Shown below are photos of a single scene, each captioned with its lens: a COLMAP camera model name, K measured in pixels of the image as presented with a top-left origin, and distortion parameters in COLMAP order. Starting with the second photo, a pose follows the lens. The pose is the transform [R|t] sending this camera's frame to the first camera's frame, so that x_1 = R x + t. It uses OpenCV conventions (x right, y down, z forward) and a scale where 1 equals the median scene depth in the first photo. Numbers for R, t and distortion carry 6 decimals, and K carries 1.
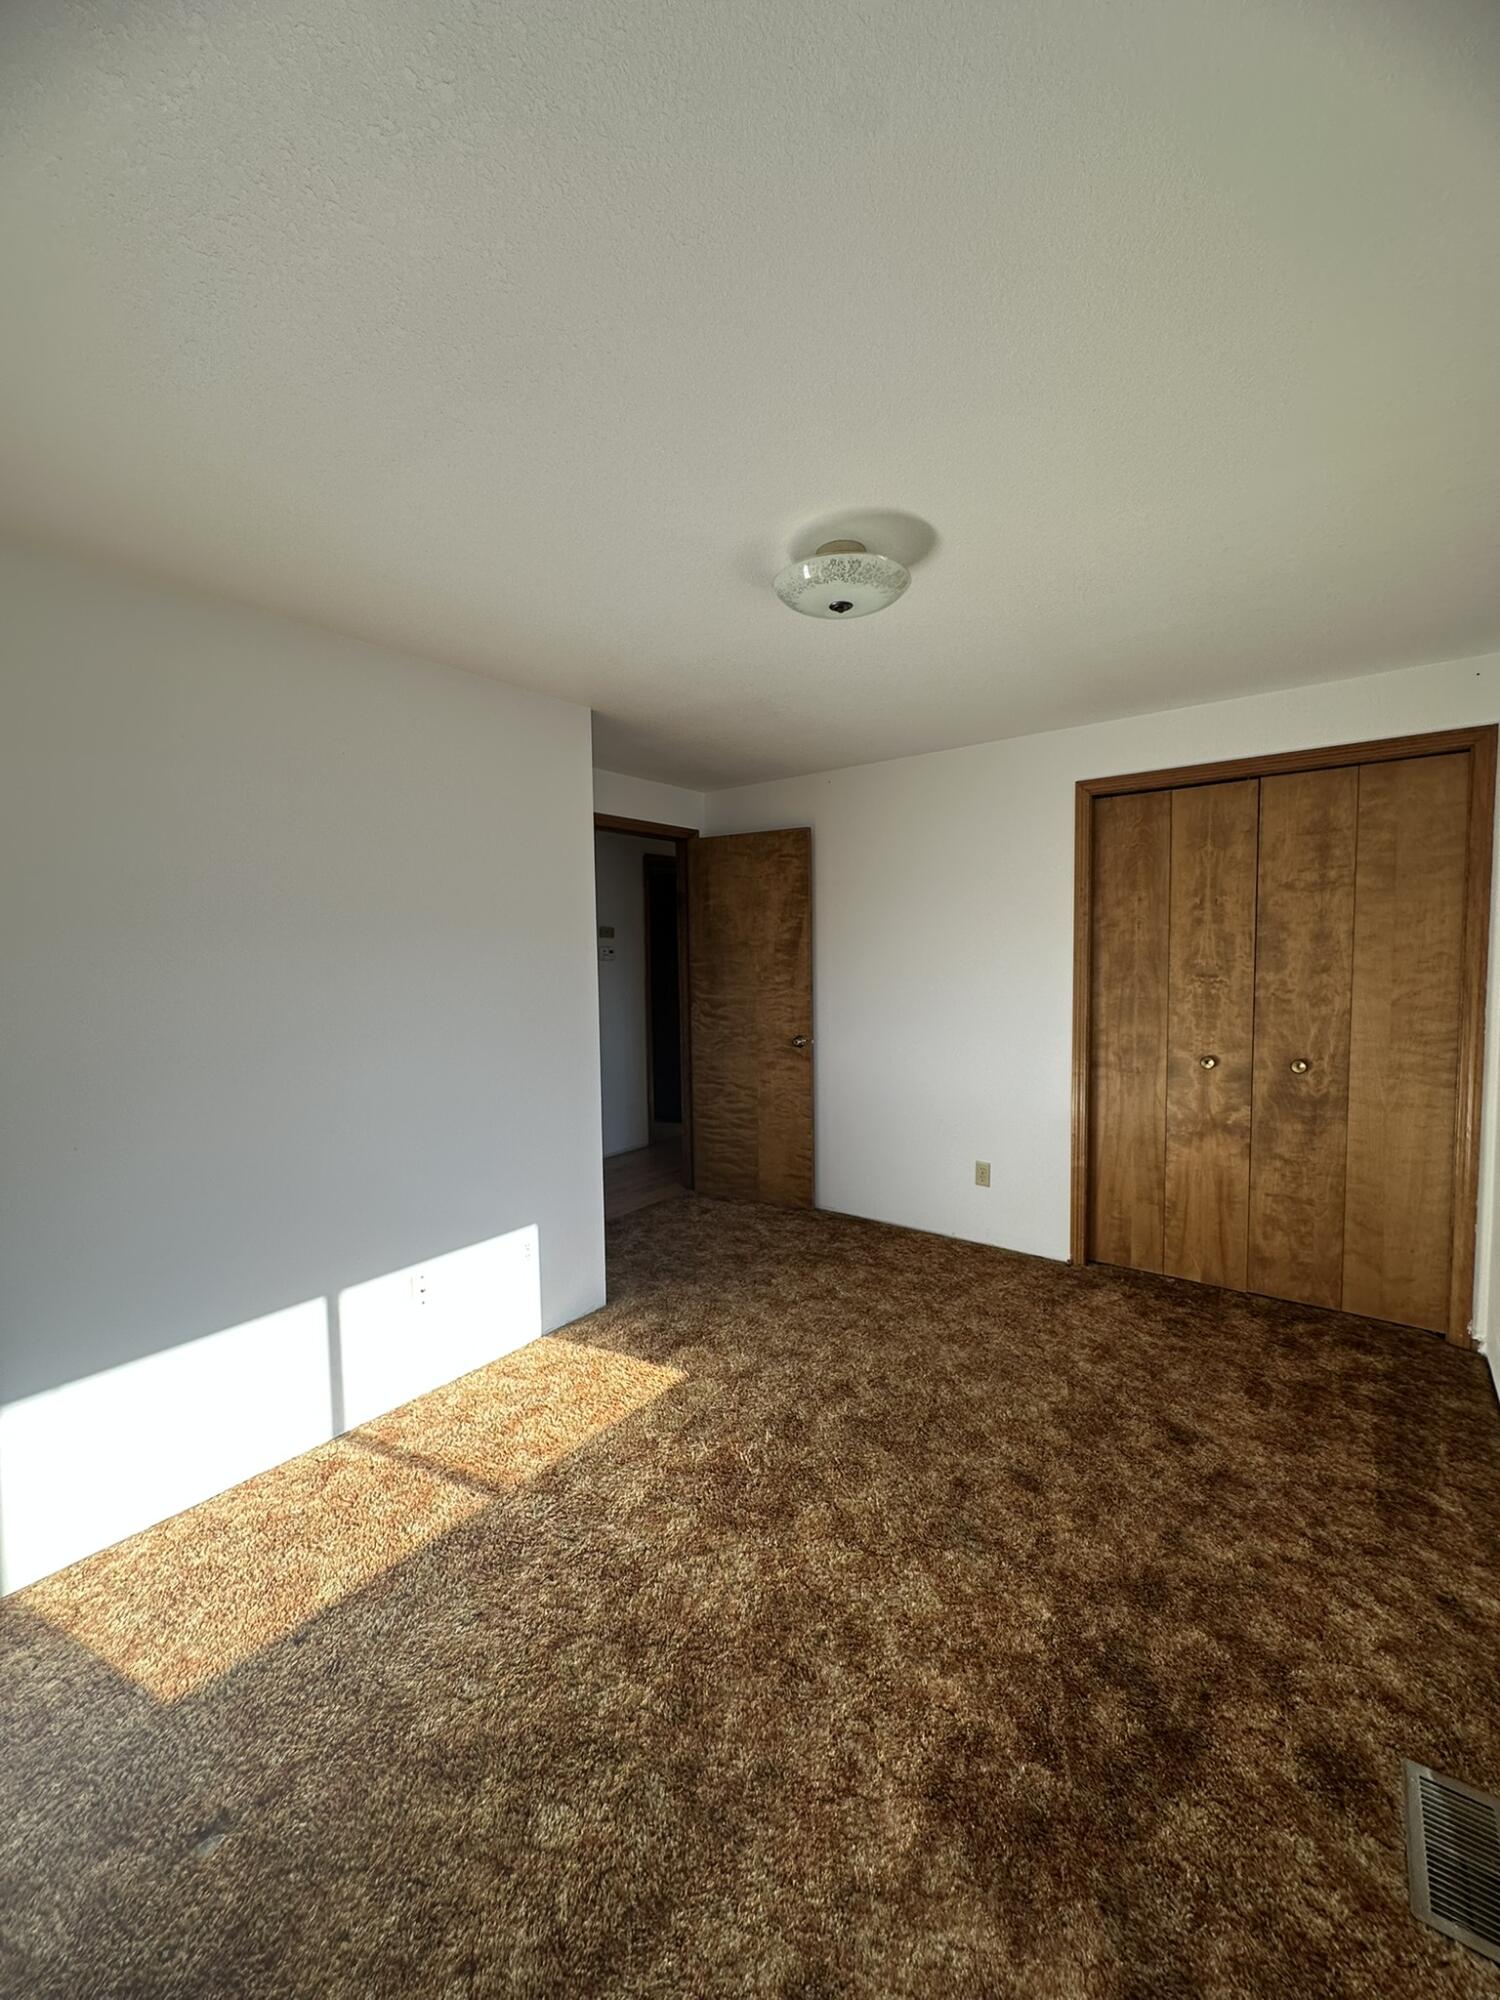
lens RADIAL K [[796.8, 0, 750.0], [0, 796.8, 1000.0], [0, 0, 1]] dist [-0.001892, 0.000049]
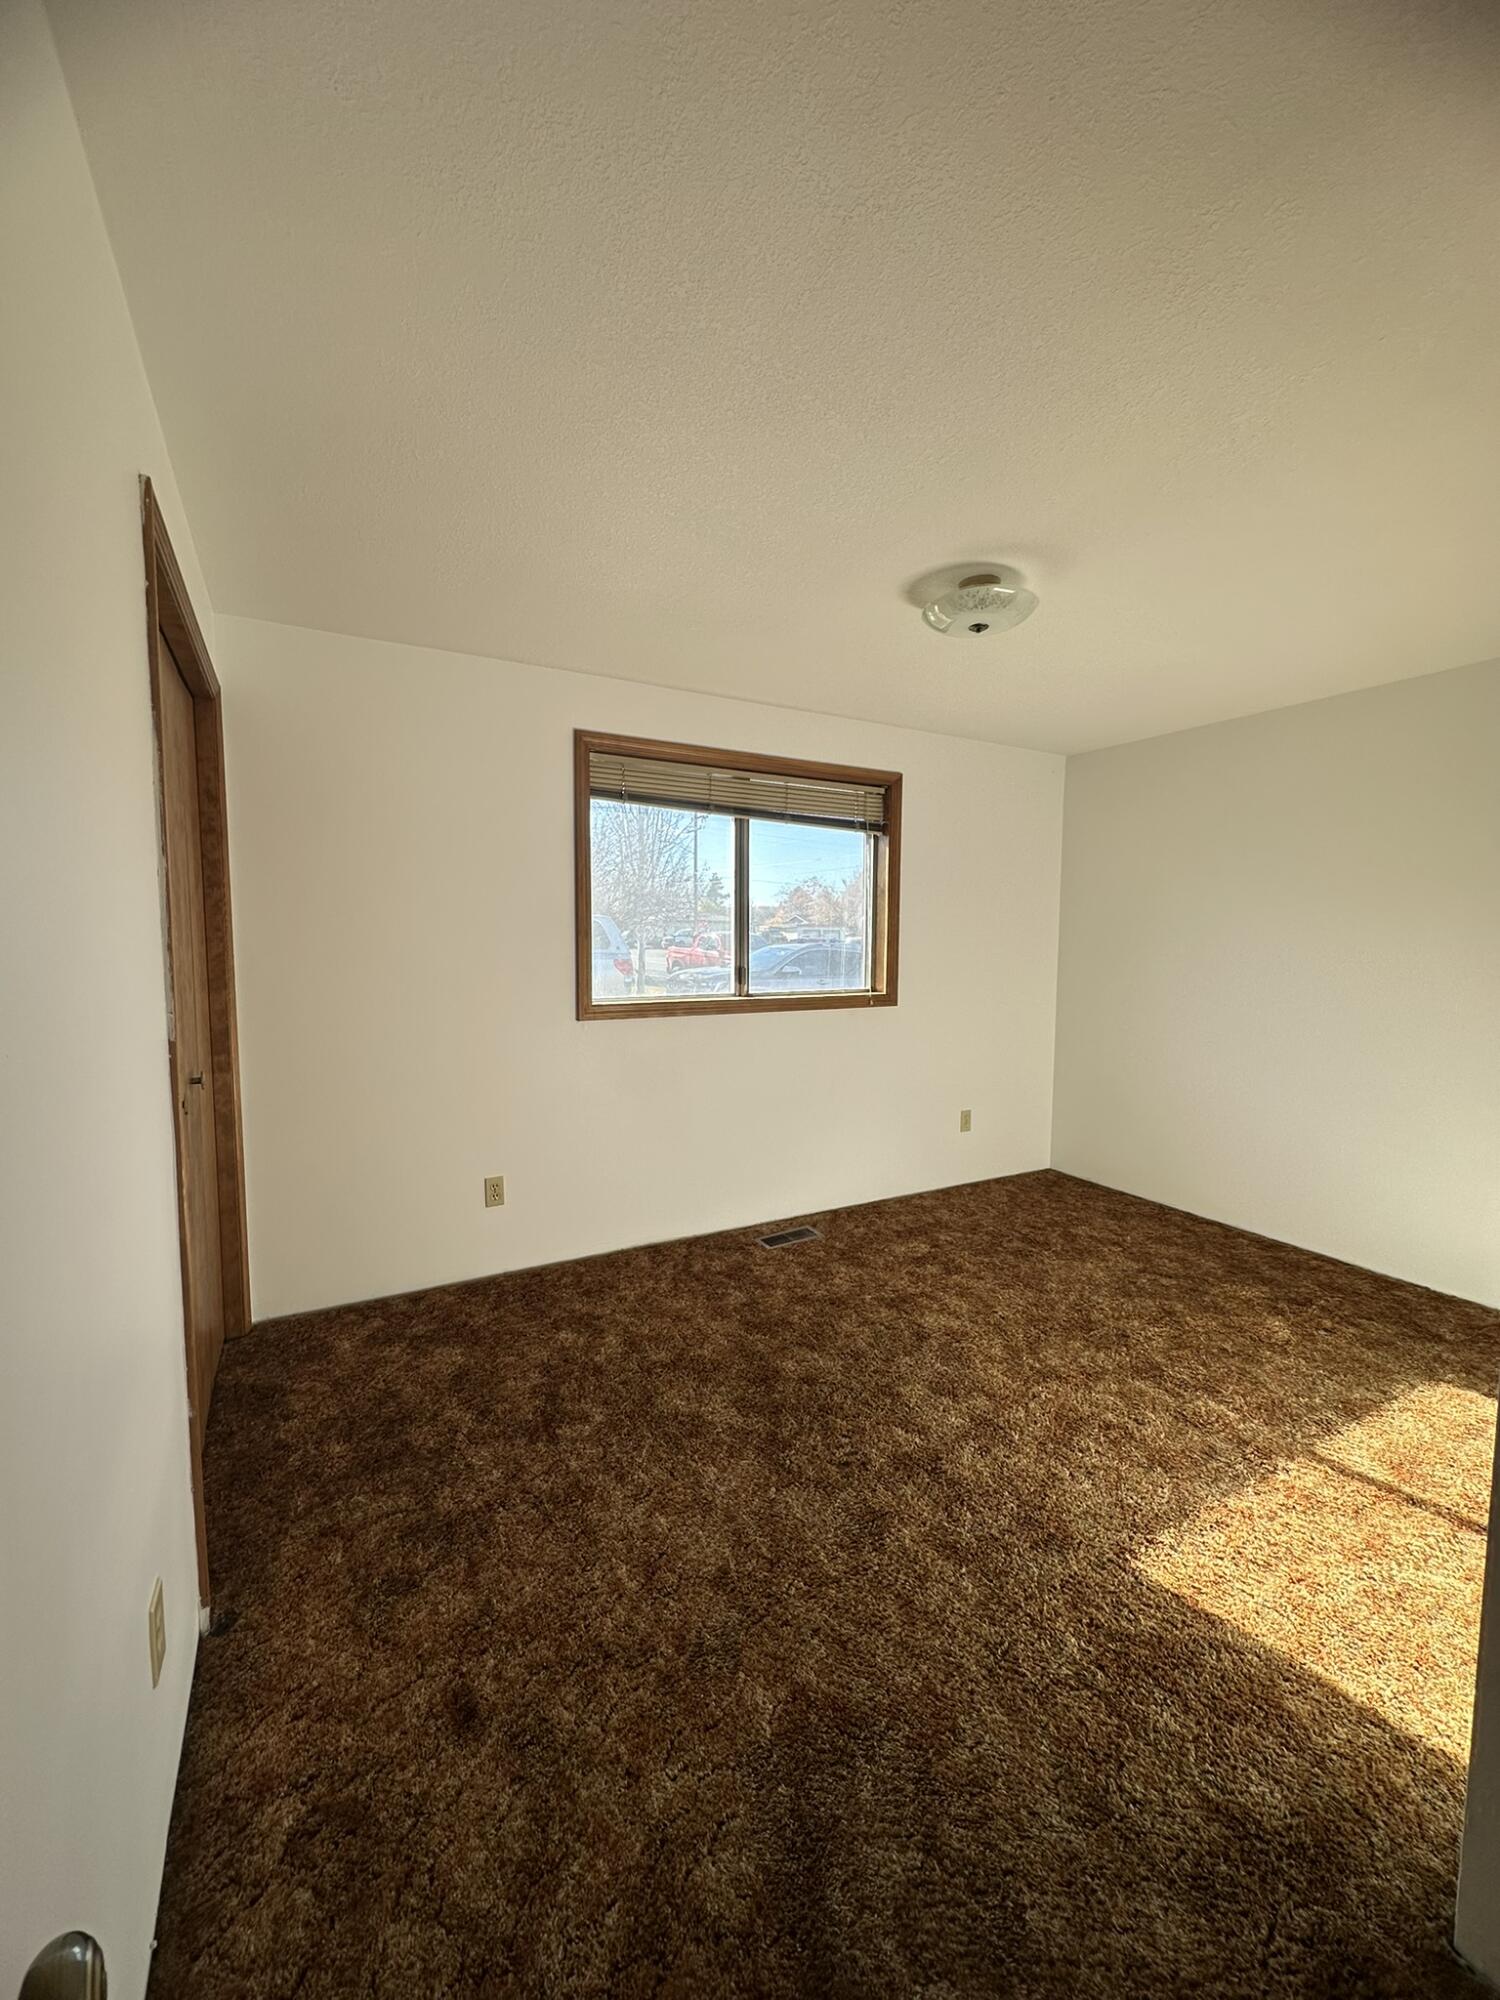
lens RADIAL K [[796.8, 0, 750.0], [0, 796.8, 1000.0], [0, 0, 1]] dist [-0.001892, 0.000049]
pose [[-0.919699, -0.023333, 0.391931, -0.042926], [0.030149, 0.991088, 0.129751, -0.080628], [-0.391465, 0.131149, -0.910799, 1.841522]]
